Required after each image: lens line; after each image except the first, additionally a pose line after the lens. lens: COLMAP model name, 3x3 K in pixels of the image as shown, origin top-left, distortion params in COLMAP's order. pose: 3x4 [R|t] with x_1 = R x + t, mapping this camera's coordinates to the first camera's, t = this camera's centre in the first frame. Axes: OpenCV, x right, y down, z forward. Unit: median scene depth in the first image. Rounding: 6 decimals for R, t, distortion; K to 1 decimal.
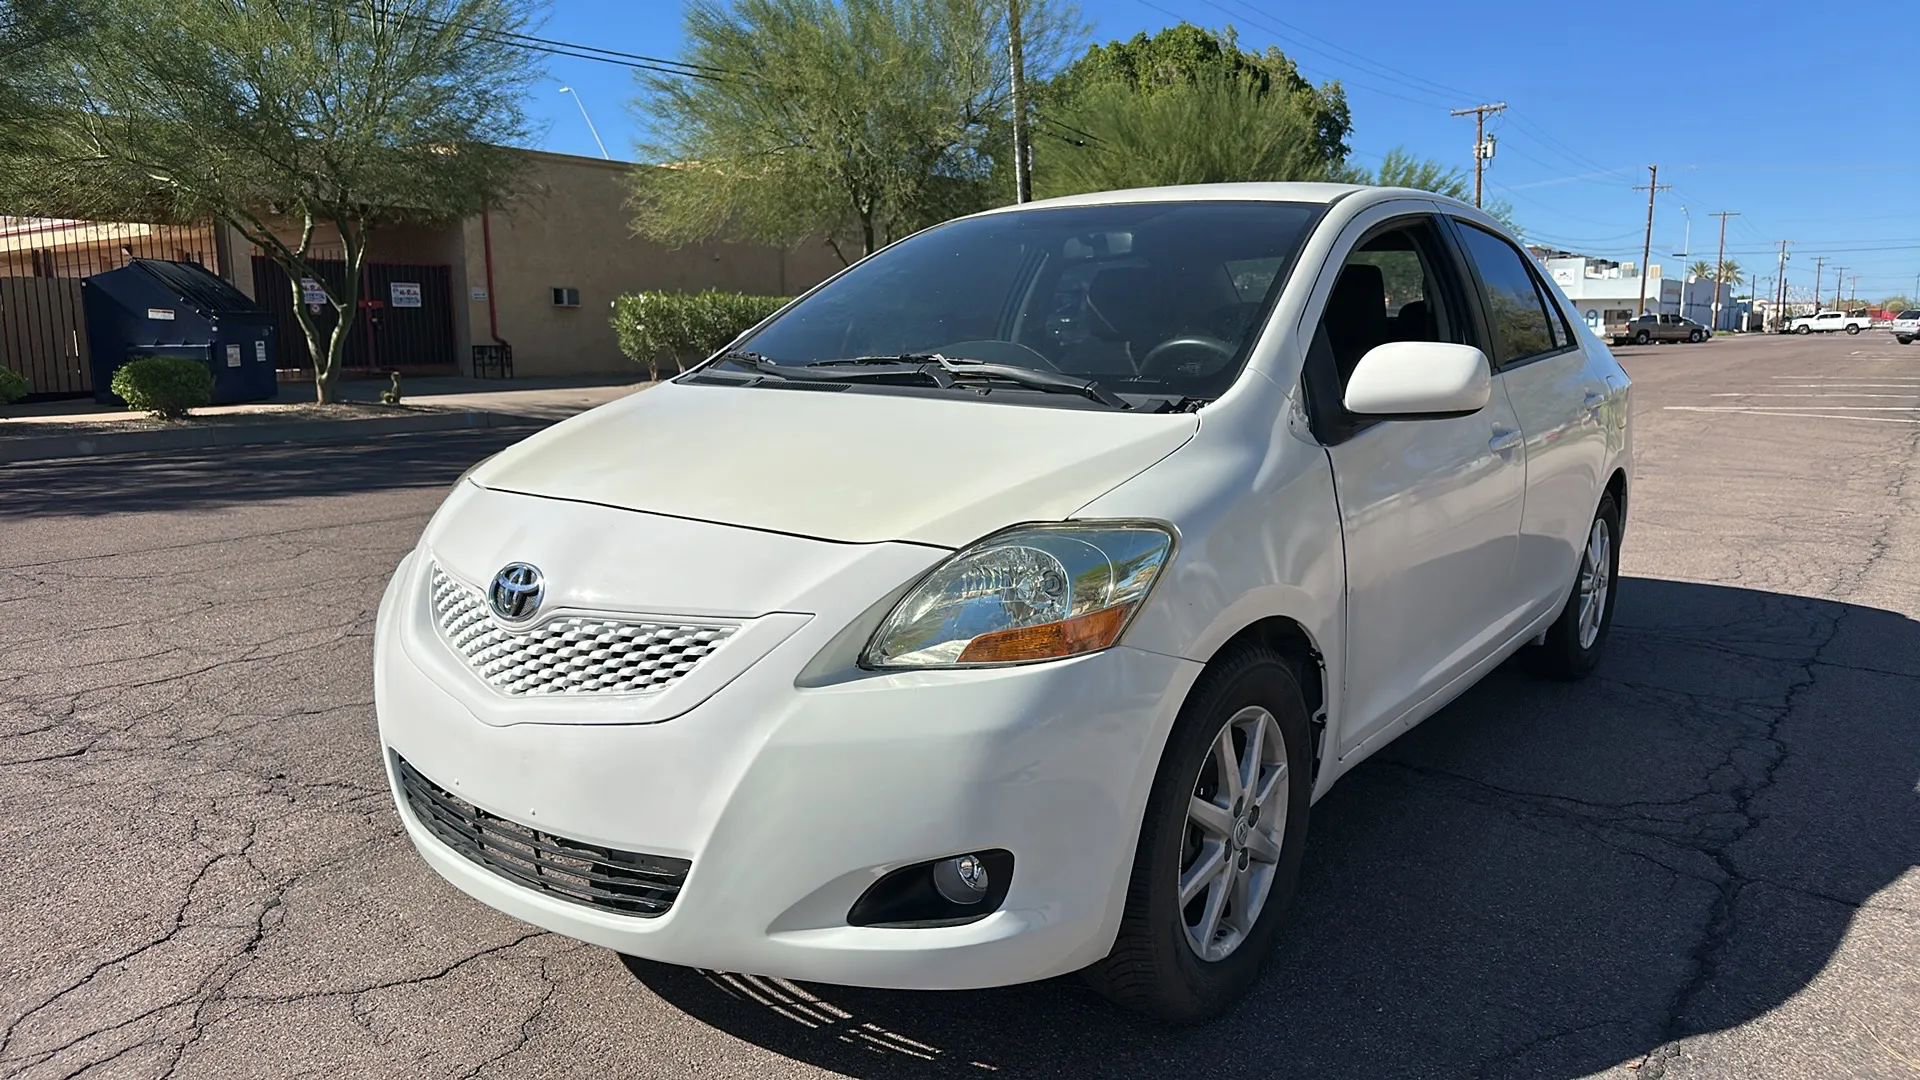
lens RADIAL K [[1320.2, 0, 1027.5], [0, 1320.2, 517.8], [0, 0, 1]] dist [0.042896, -0.000656]
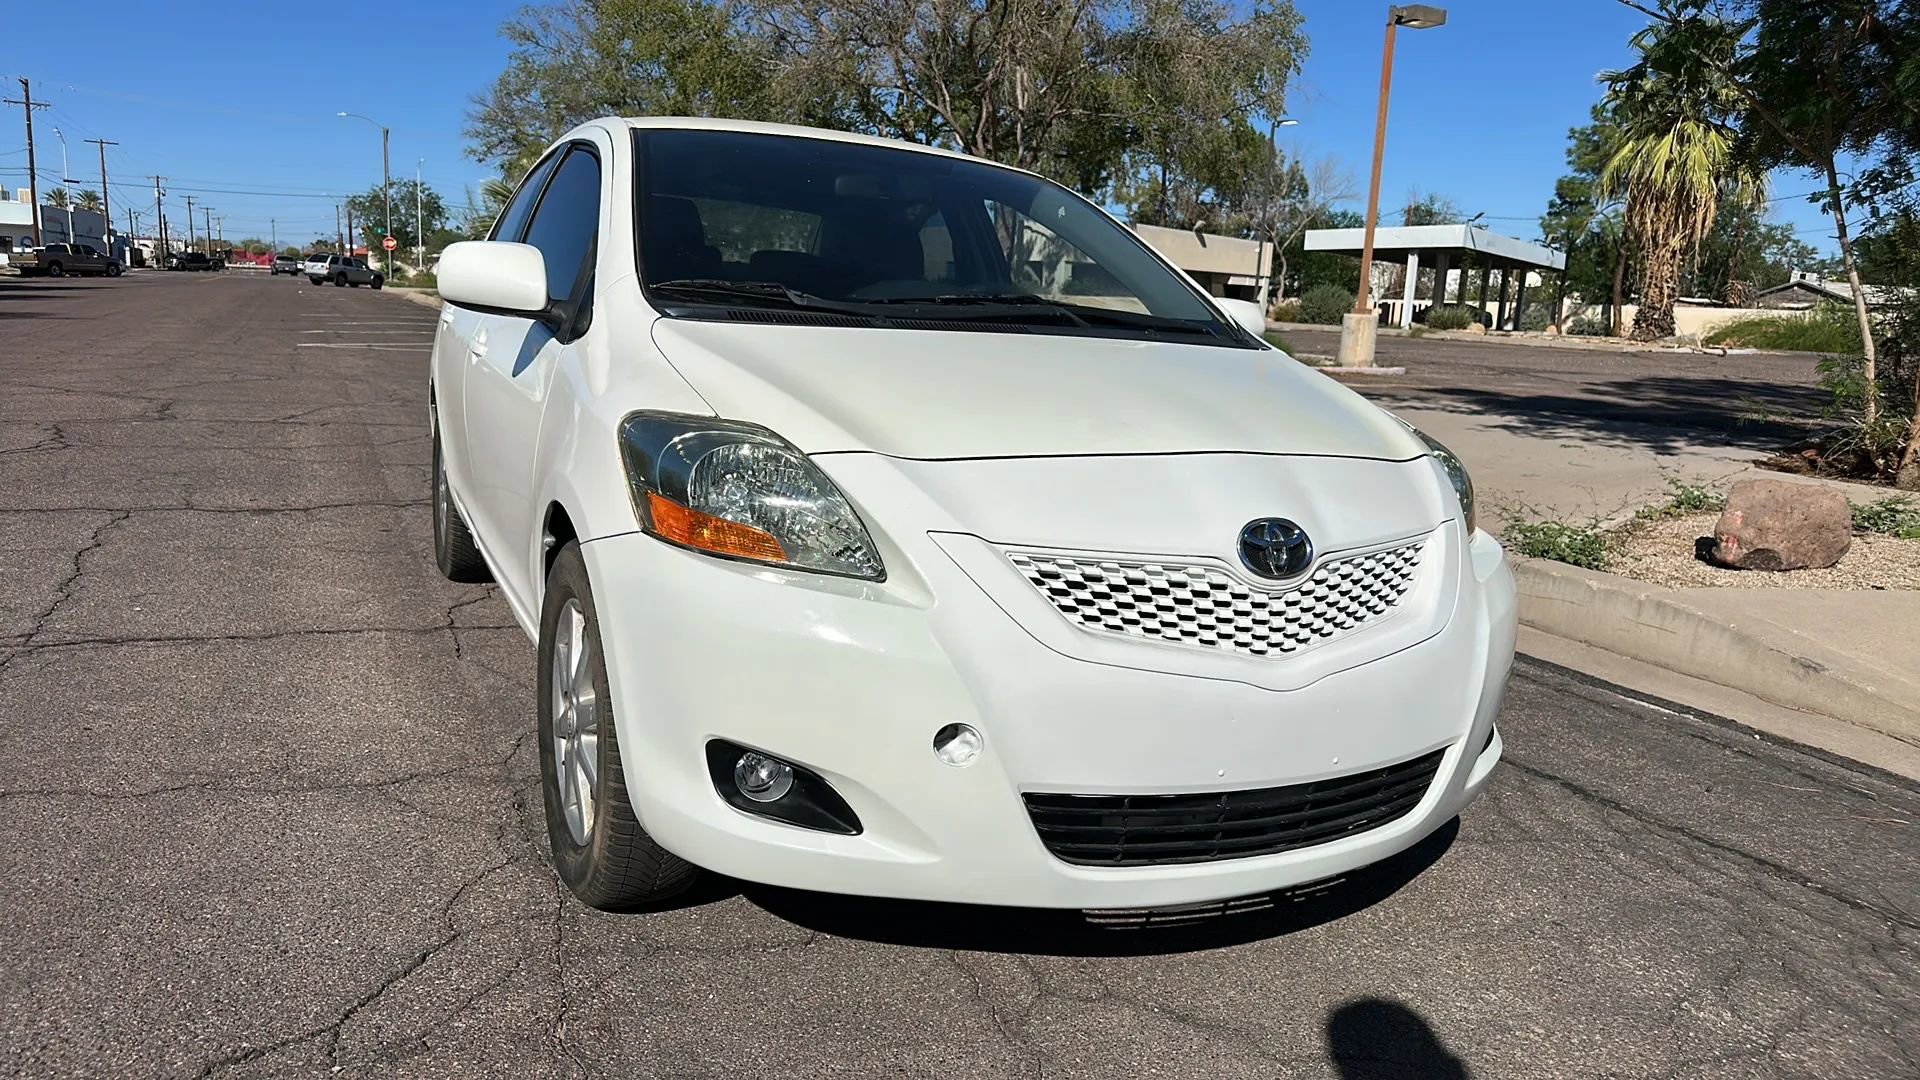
lens RADIAL K [[1279.8, 0, 922.2], [0, 1279.8, 543.7], [0, 0, 1]] dist [0.102131, -0.094043]
pose [[0.509690, -0.143295, 0.848341, -0.090361], [0.084681, 0.989600, 0.116278, -0.005258], [-0.856181, 0.012573, 0.516524, 0.052159]]
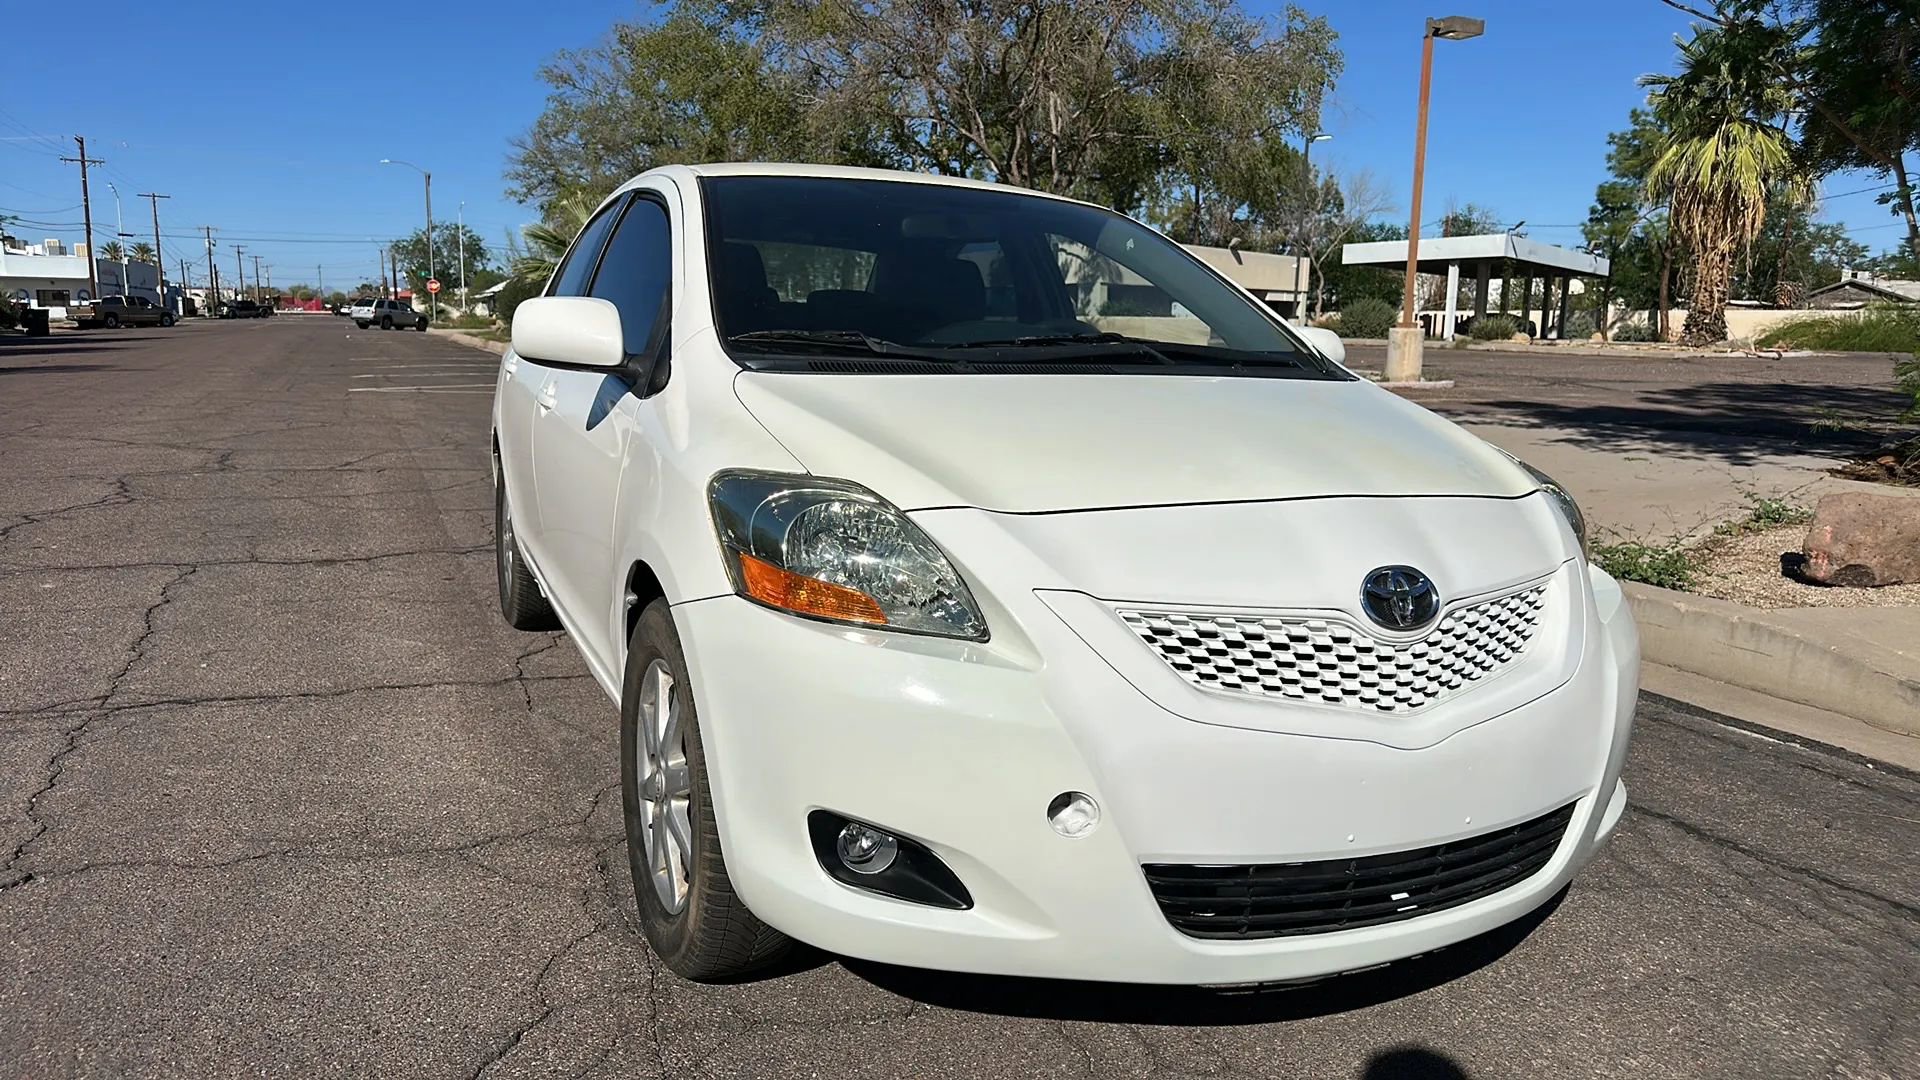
lens RADIAL K [[1279.8, 0, 922.2], [0, 1279.8, 543.7], [0, 0, 1]] dist [0.102131, -0.094043]
pose [[0.532203, -0.139550, 0.835036, -0.089758], [0.111323, 0.989293, 0.094377, -0.006906], [-0.839266, 0.042731, 0.542040, 0.055875]]
